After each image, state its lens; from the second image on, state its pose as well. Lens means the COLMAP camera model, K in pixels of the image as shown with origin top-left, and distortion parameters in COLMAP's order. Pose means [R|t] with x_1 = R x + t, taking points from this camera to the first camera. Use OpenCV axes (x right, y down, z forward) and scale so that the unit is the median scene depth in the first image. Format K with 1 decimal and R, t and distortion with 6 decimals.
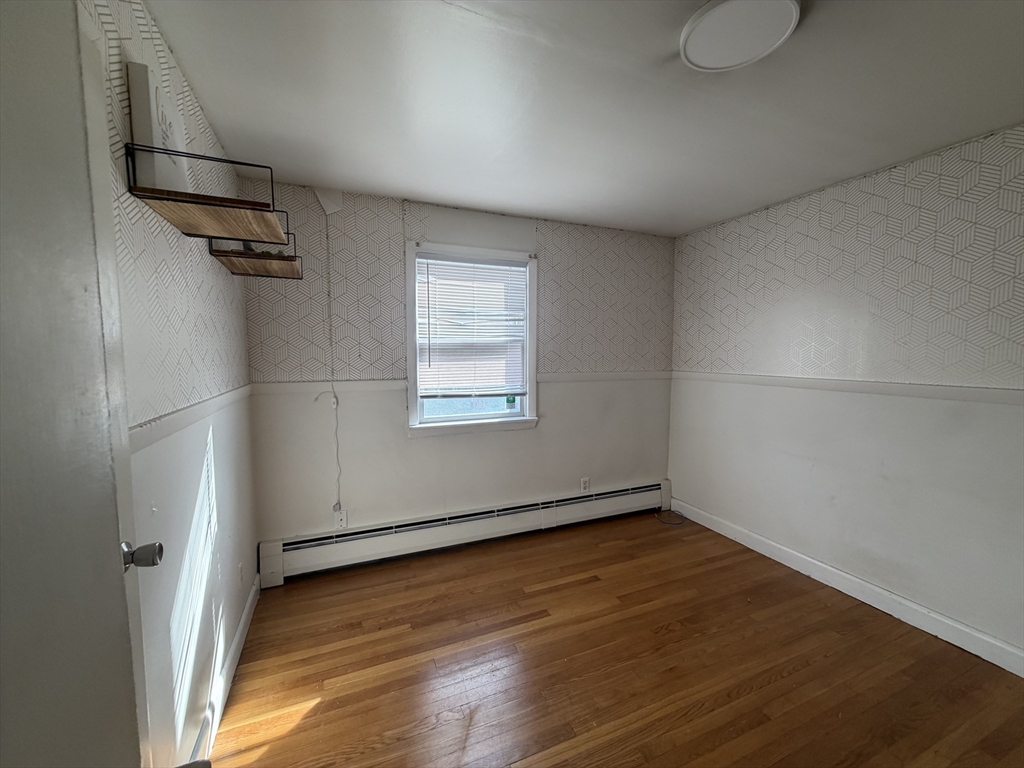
lens RADIAL K [[409.2, 0, 511.1], [0, 409.2, 385.1], [0, 0, 1]] dist [0.000186, -0.000820]
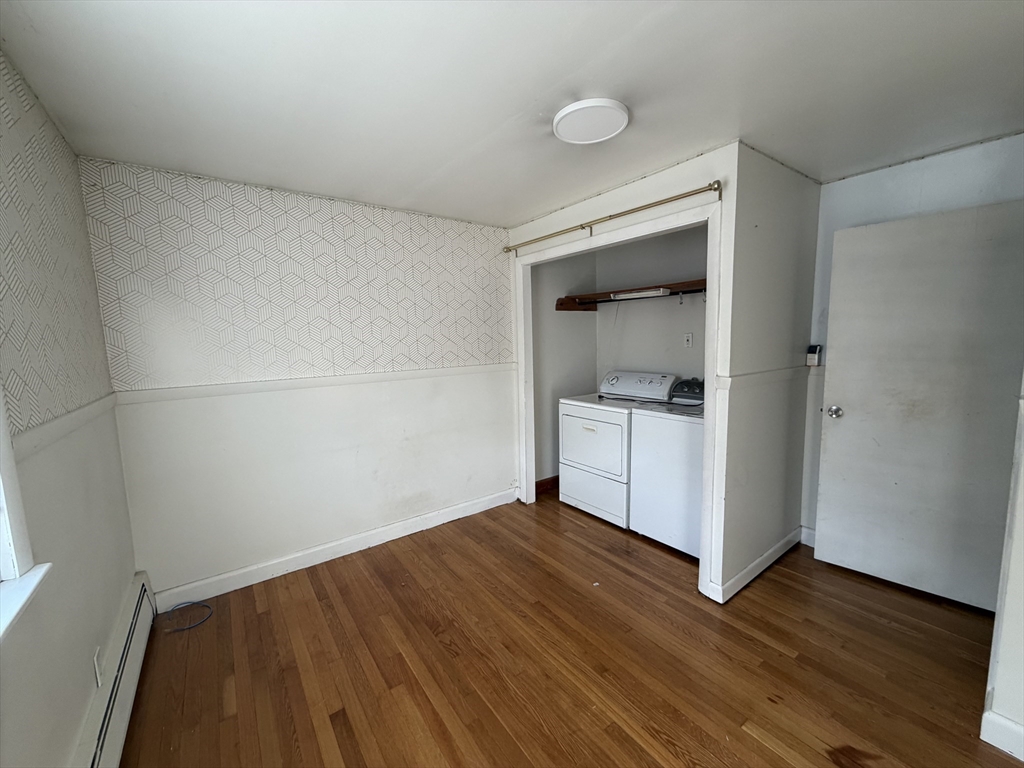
lens RADIAL K [[409.2, 0, 508.8], [0, 409.2, 382.4], [0, 0, 1]] dist [0.000186, -0.000820]
pose [[-0.227764, -0.100543, 0.968512, -0.434317], [0.107003, 0.986046, 0.127528, -0.092051], [-0.967819, 0.132680, -0.213827, 0.854358]]
